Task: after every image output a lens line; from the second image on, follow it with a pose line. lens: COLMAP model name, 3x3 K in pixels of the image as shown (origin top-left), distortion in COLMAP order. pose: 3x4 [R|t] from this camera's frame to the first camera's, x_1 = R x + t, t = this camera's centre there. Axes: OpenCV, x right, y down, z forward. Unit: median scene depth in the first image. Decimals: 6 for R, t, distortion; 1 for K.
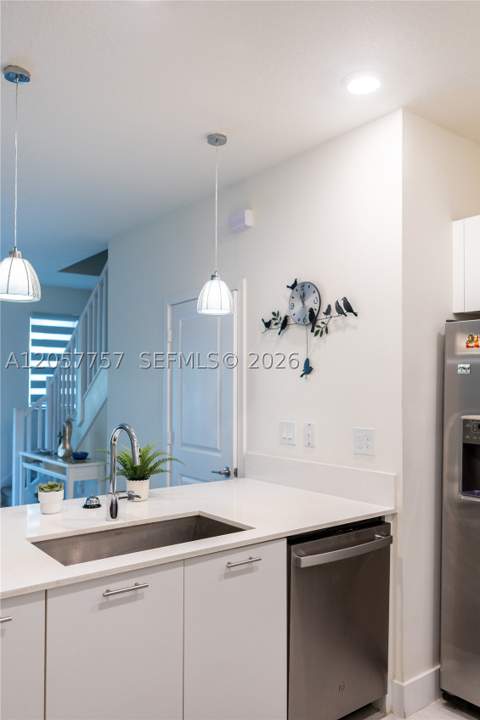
lens RADIAL K [[578.5, 0, 240.0], [0, 578.5, 360.0], [0, 0, 1]] dist [0.002225, 0.000773]
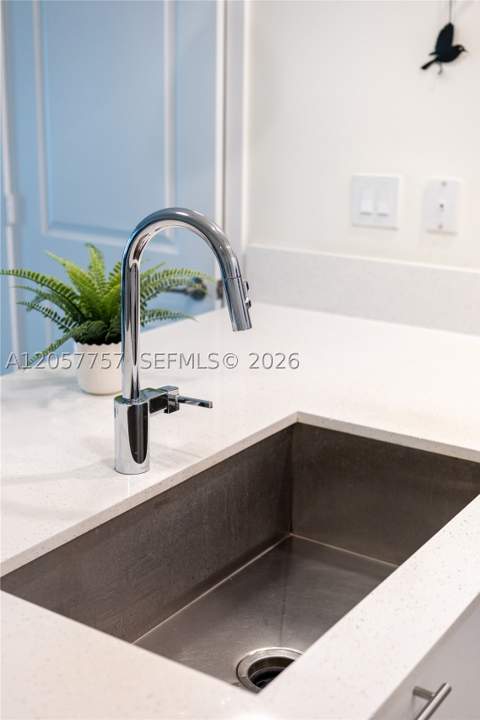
lens RADIAL K [[987.5, 0, 240.0], [0, 987.5, 360.0], [0, 0, 1]] dist [-0.012253, -0.051498]
pose [[0.948513, -0.075404, 0.307631, -0.269975], [-0.025448, 0.949968, 0.311310, 0.010539], [-0.315713, -0.303110, 0.899138, 0.342432]]
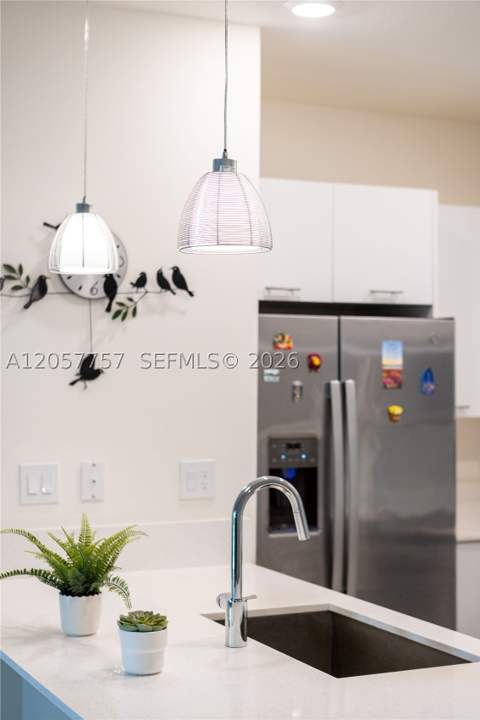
lens RADIAL K [[1263.5, 0, 240.0], [0, 1263.5, 360.0], [0, 0, 1]] dist [0.008397, -0.007249]
pose [[0.216803, 0.004110, 0.976207, -1.147191], [-0.048053, 0.998824, 0.006467, -0.013250], [-0.975032, -0.048312, 0.216746, 0.580801]]
